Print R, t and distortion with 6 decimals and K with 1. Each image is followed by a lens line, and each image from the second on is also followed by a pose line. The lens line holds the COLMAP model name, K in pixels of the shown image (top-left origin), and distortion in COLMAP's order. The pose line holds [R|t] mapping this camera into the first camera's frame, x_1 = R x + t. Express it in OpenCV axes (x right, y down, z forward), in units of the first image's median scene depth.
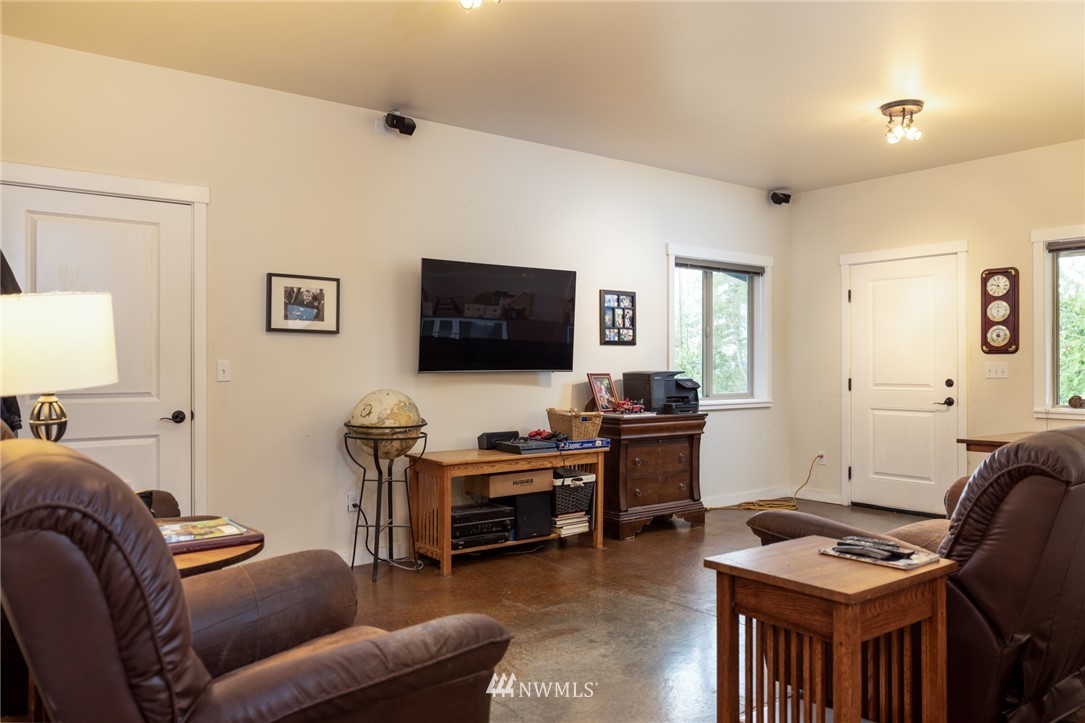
lens RADIAL K [[828.0, 0, 542.5], [0, 828.0, 361.5], [0, 0, 1]] dist [-0.004283, 0.000702]
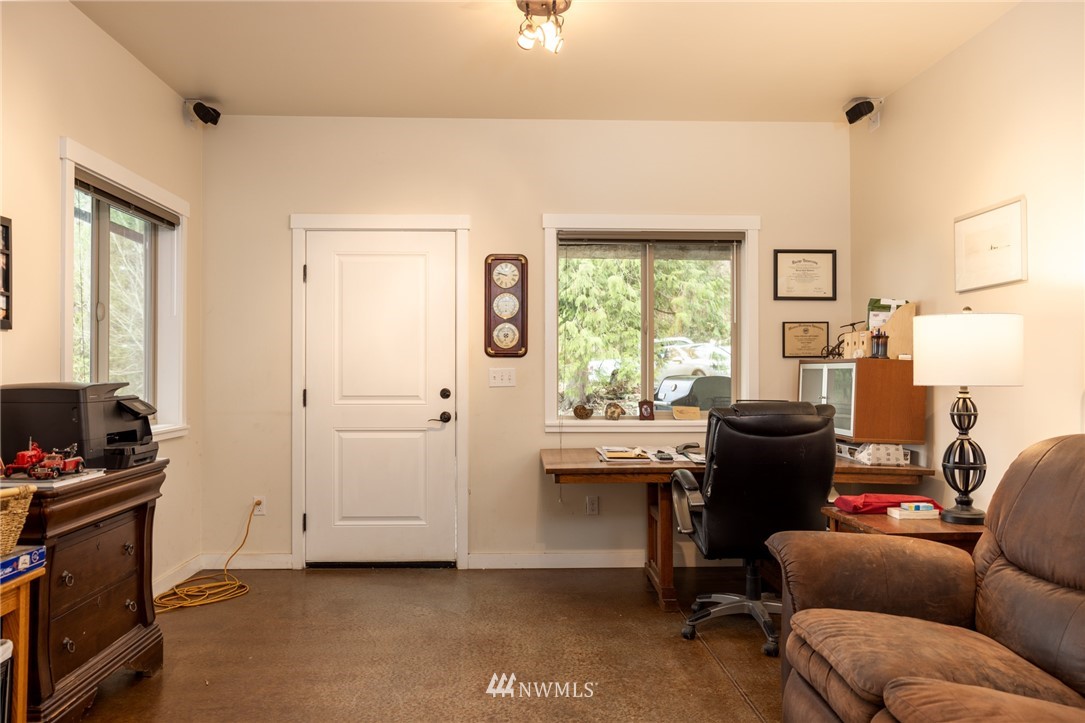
lens RADIAL K [[828.0, 0, 542.5], [0, 828.0, 361.5], [0, 0, 1]] dist [-0.004283, 0.000702]
pose [[0.583538, 0.010016, 0.812024, -0.100086], [-0.005771, 0.999950, -0.008186, 0.001482], [-0.812065, 0.000091, 0.583566, 0.483797]]
